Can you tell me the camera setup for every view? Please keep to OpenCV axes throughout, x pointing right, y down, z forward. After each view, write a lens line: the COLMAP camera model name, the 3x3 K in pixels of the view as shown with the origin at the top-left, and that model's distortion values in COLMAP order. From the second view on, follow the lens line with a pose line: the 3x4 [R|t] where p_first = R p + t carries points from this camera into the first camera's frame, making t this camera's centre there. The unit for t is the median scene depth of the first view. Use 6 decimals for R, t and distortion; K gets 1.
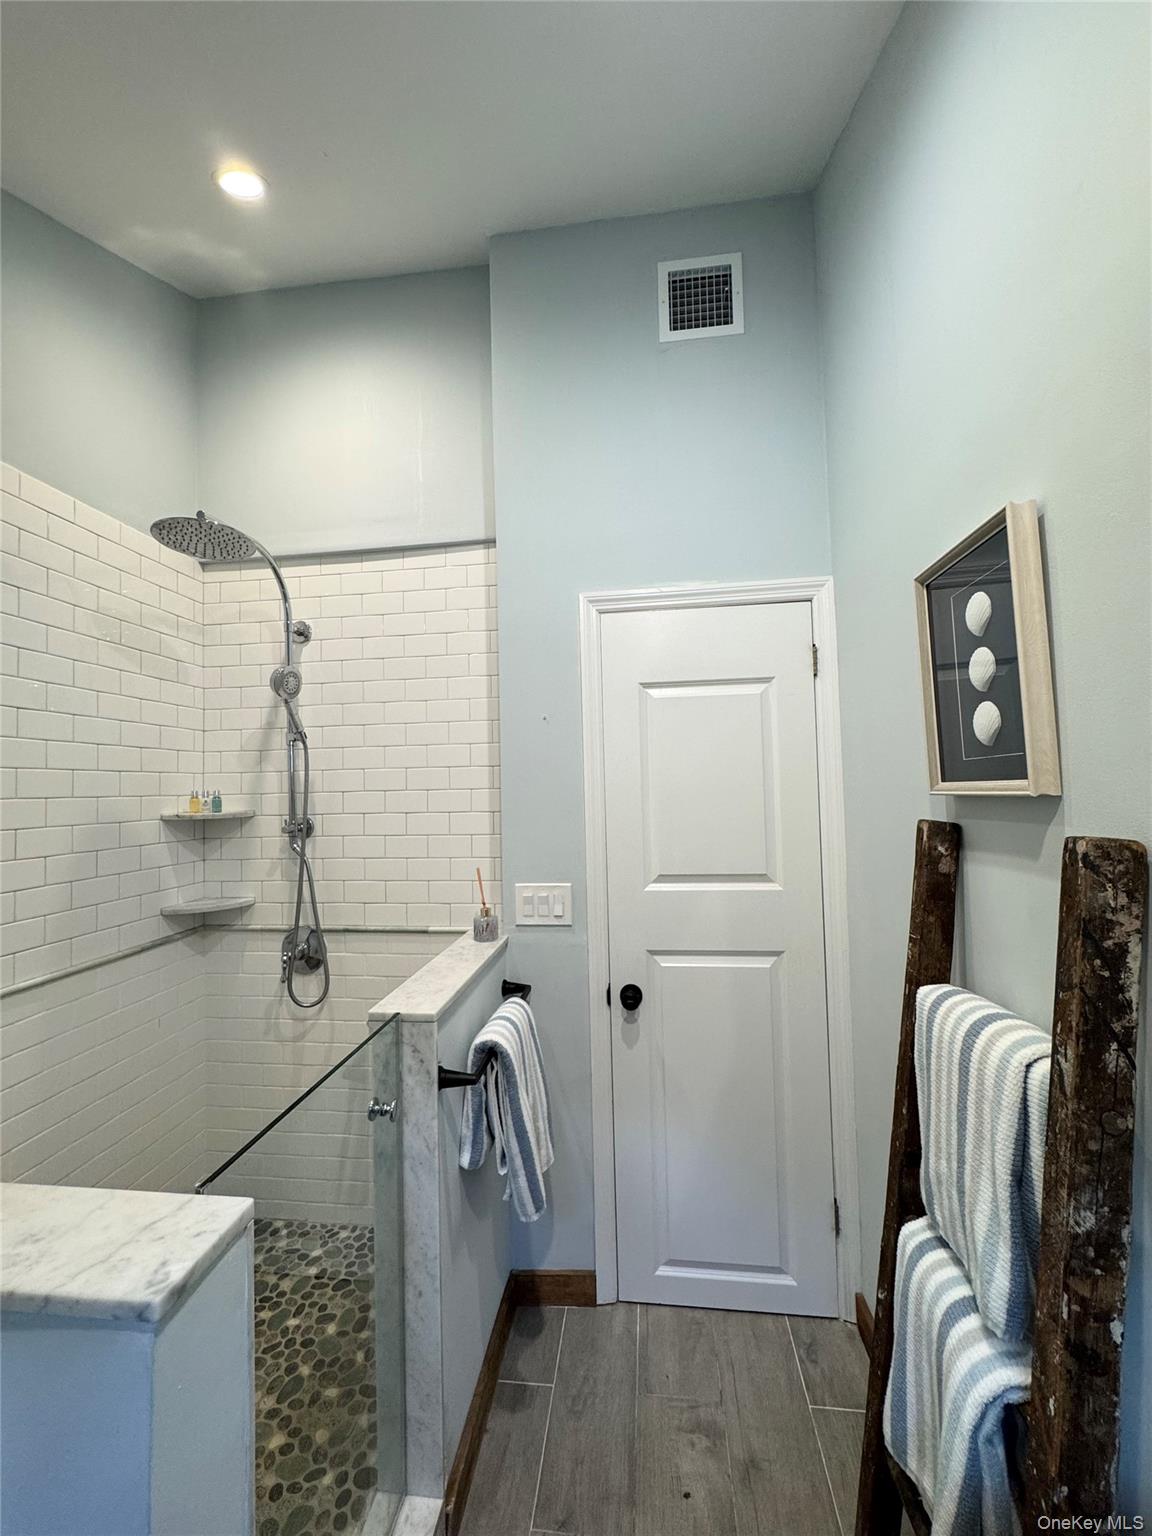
lens RADIAL K [[607.6, 0, 578.2], [0, 607.6, 771.9], [0, 0, 1]] dist [-0.002203, -0.000074]
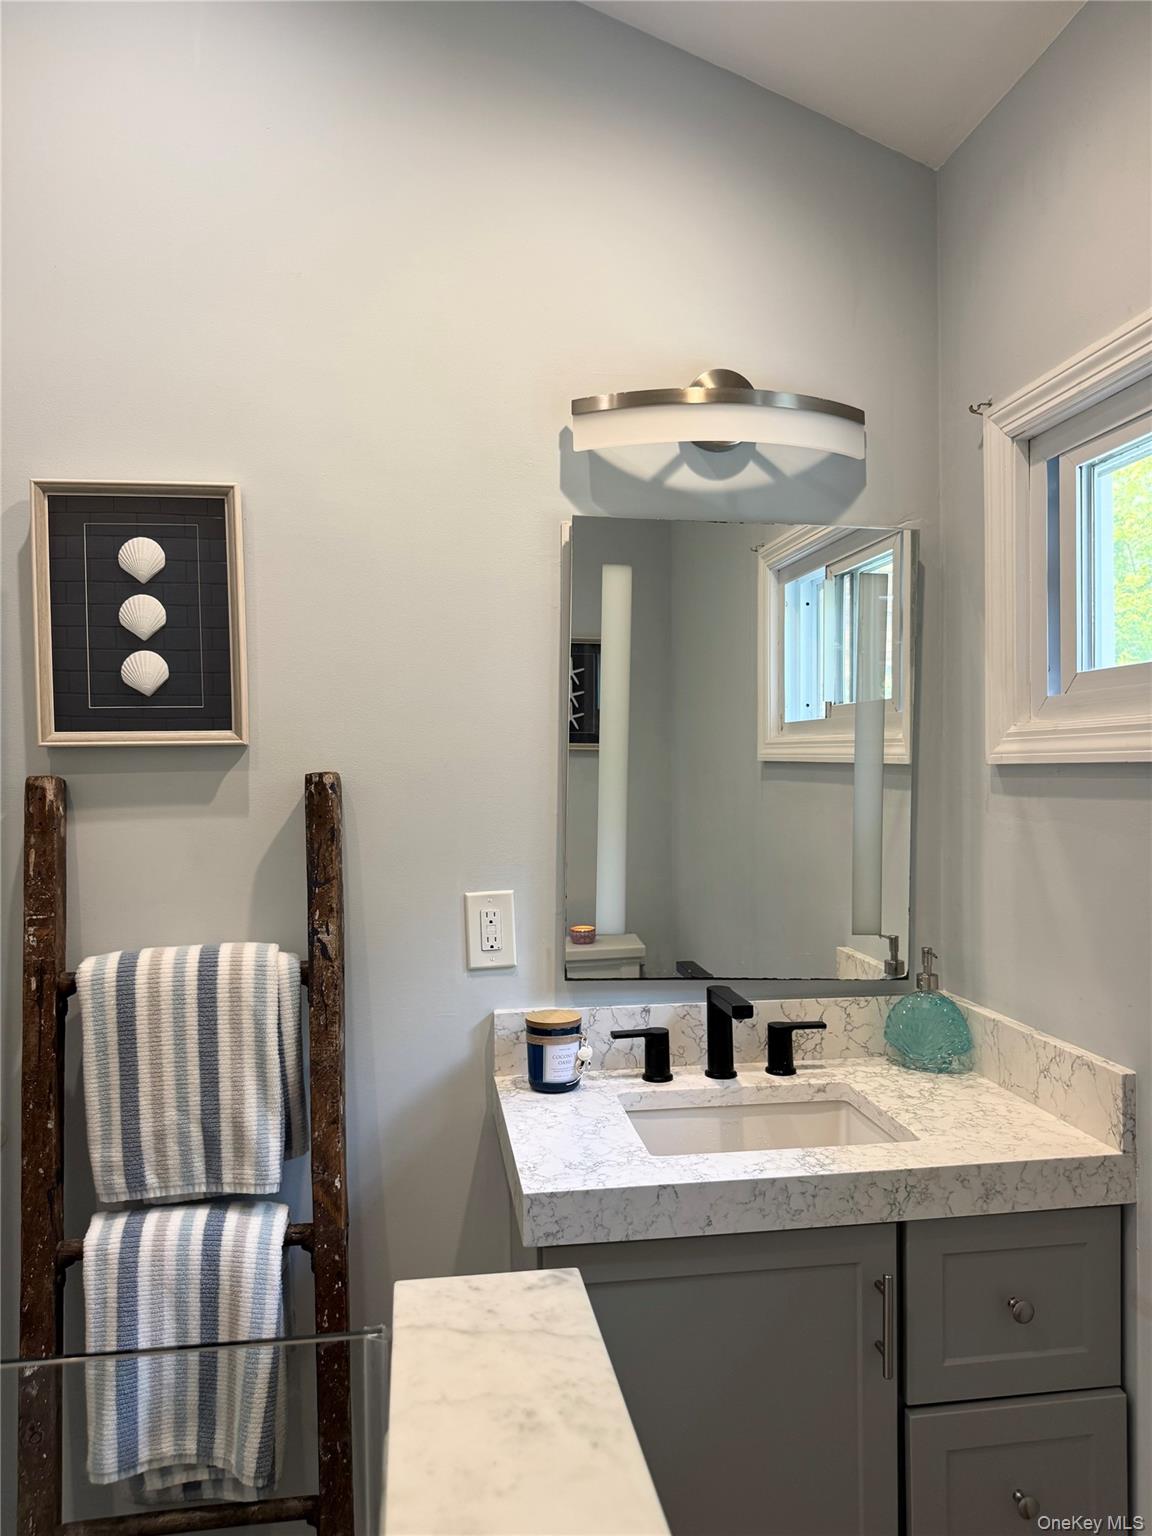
lens RADIAL K [[1097.9, 0, 577.0], [0, 1097.9, 768.0], [0, 0, 1]] dist [0.003421, 0.000077]
pose [[-0.261028, 0.017886, 0.965166, -1.230927], [-0.014592, 0.999641, -0.022471, 0.104294], [-0.965221, -0.019949, -0.260673, 0.786593]]
